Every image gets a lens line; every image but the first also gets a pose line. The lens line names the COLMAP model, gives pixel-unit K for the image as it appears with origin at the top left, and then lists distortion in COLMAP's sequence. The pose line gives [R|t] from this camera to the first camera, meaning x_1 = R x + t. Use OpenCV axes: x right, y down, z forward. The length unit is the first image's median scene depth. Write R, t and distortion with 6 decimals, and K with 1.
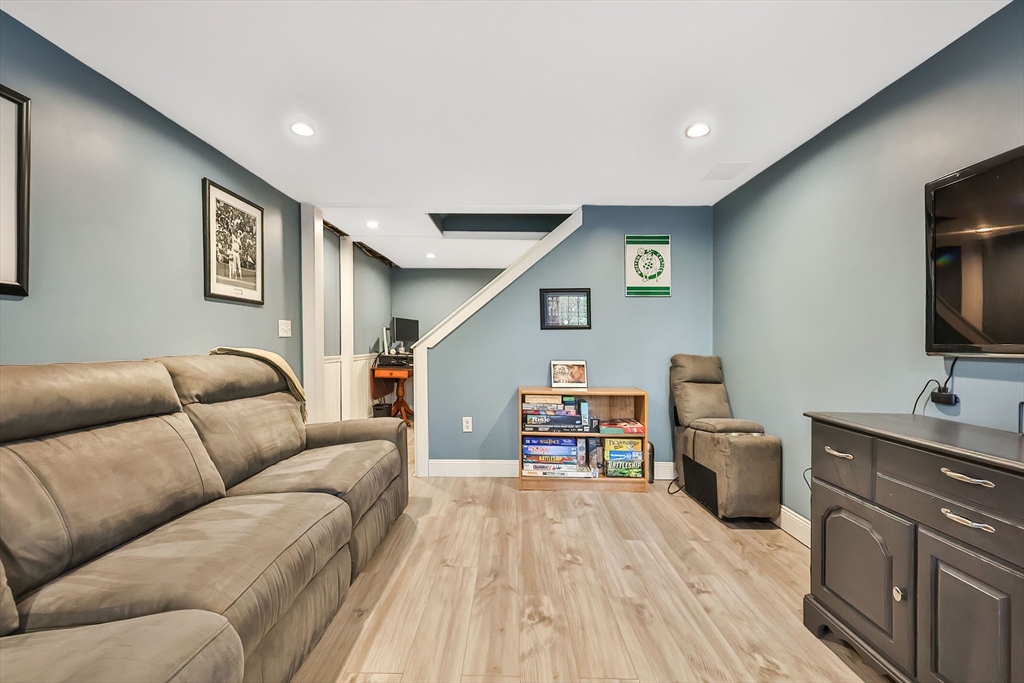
lens RADIAL K [[448.2, 0, 506.1], [0, 448.2, 335.3], [0, 0, 1]] dist [-0.001169, 0.000073]
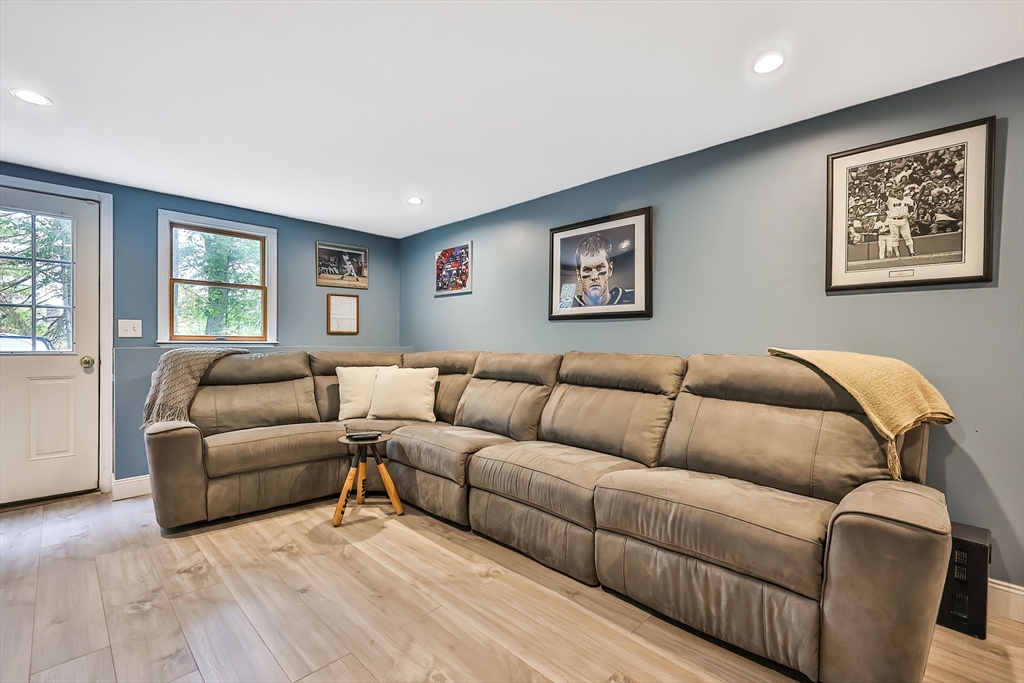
lens RADIAL K [[444.6, 0, 518.2], [0, 444.6, 344.8], [0, 0, 1]] dist [0.001481, 0.000446]
pose [[-0.684416, 0.002232, -0.729088, 0.349935], [0.002338, 0.999997, 0.000867, 0.015810], [0.729088, -0.001111, -0.684419, 1.064562]]
